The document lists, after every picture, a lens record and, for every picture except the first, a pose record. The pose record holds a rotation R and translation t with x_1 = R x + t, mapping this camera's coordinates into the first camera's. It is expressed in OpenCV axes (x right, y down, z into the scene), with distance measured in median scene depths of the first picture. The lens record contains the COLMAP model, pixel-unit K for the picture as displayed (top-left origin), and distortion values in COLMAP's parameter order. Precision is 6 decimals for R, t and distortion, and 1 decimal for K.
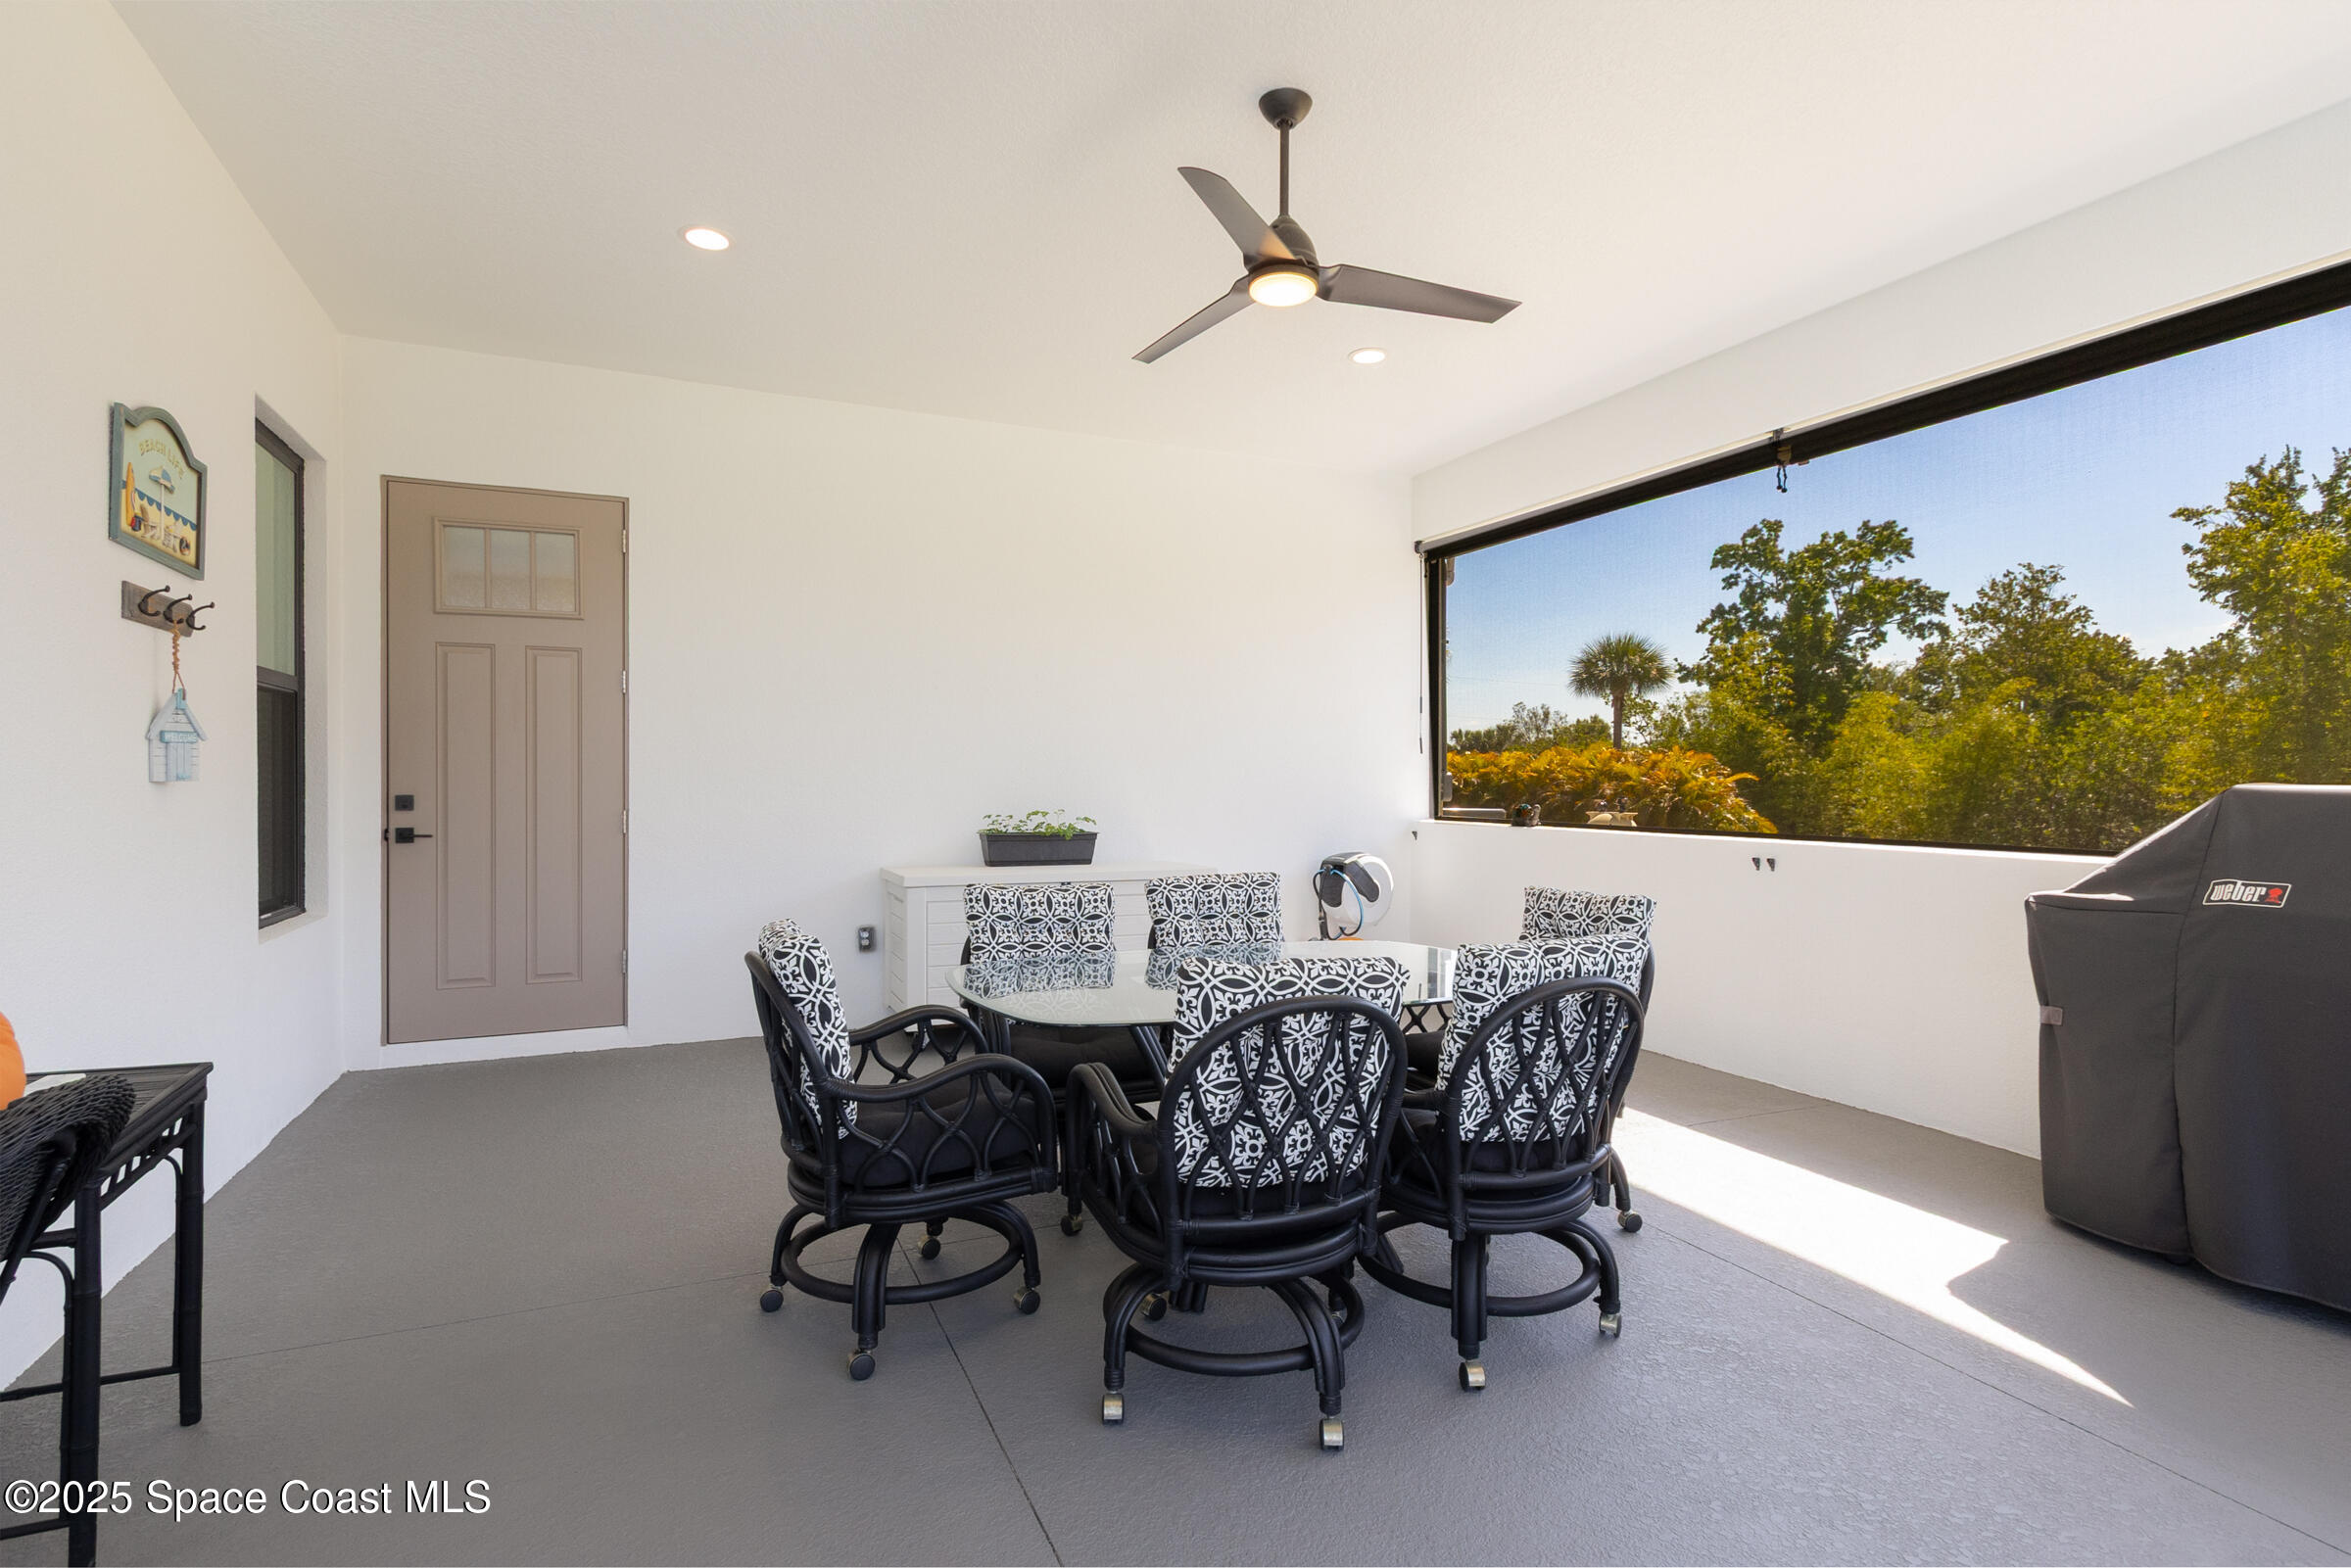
lens RADIAL K [[1171.0, 0, 1175.5], [0, 1171.0, 784.0], [0, 0, 1]] dist [0.000826, 0.000022]
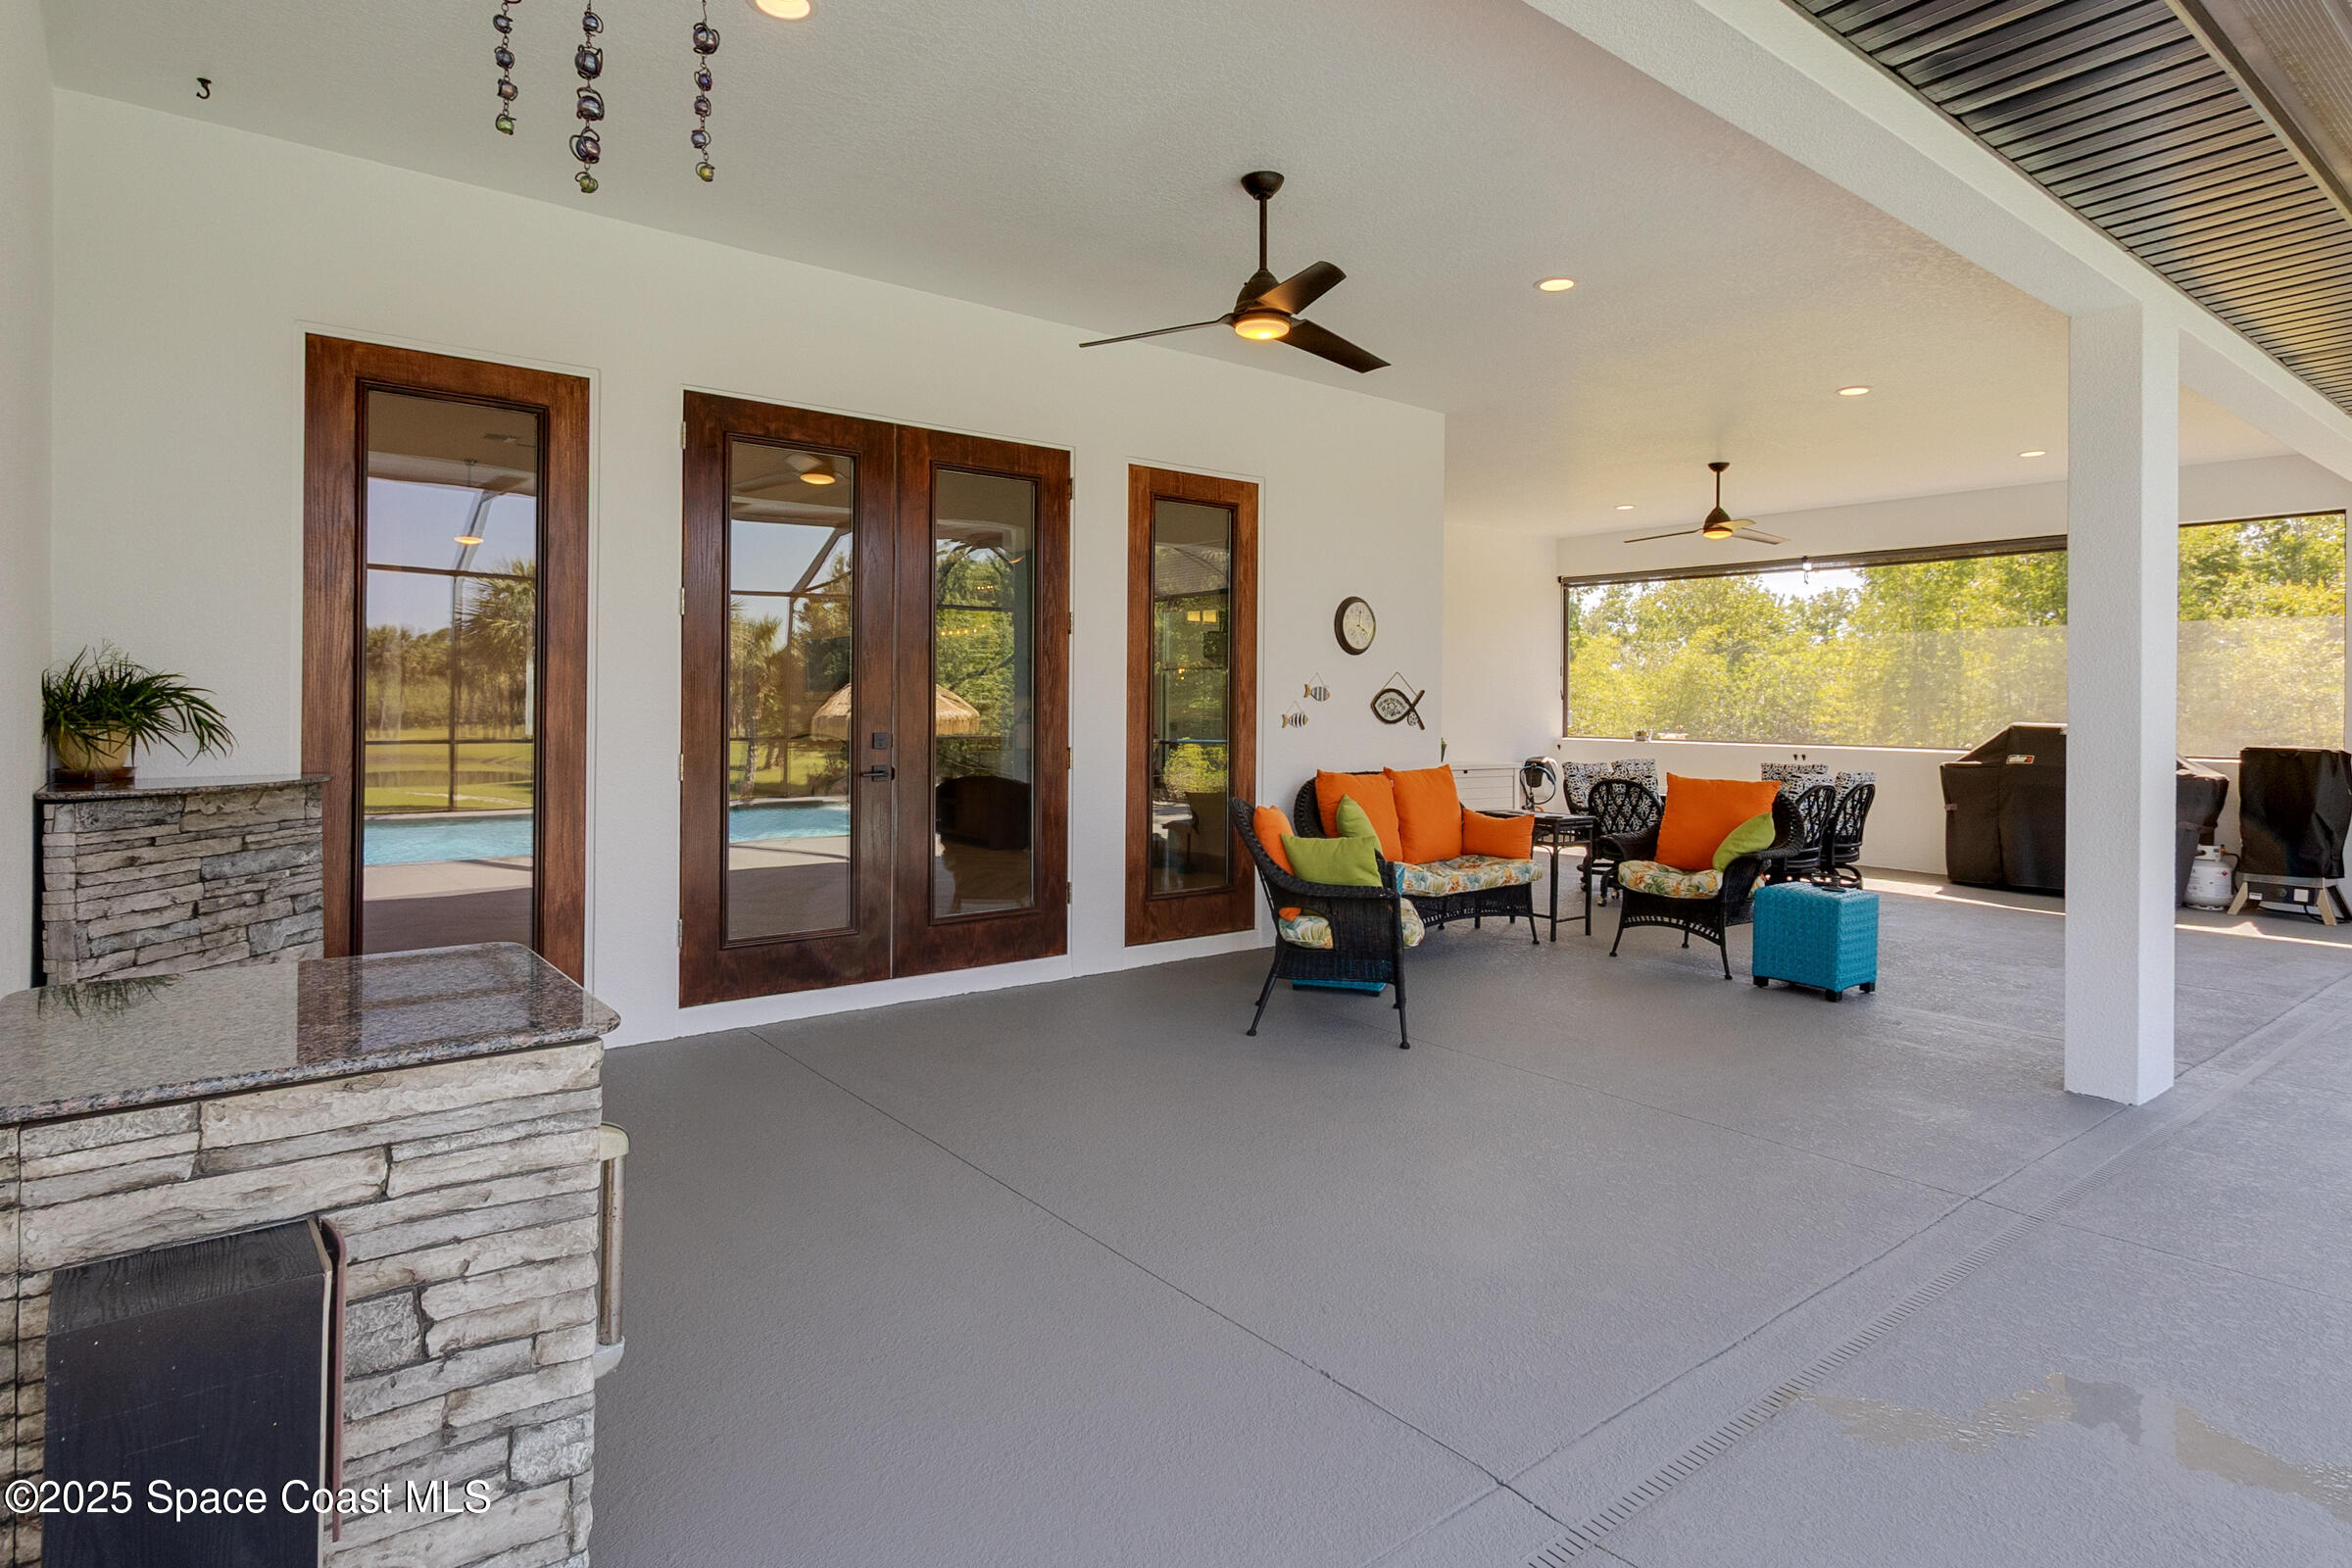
lens RADIAL K [[1126.7, 0, 1173.6], [0, 1126.7, 699.3], [0, 0, 1]] dist [-0.035611, 0.000016]
pose [[0.982535, 0.006633, 0.185960, -0.656418], [-0.004870, 0.999939, -0.009938, -0.007910], [-0.186014, 0.008859, 0.982507, -0.516335]]
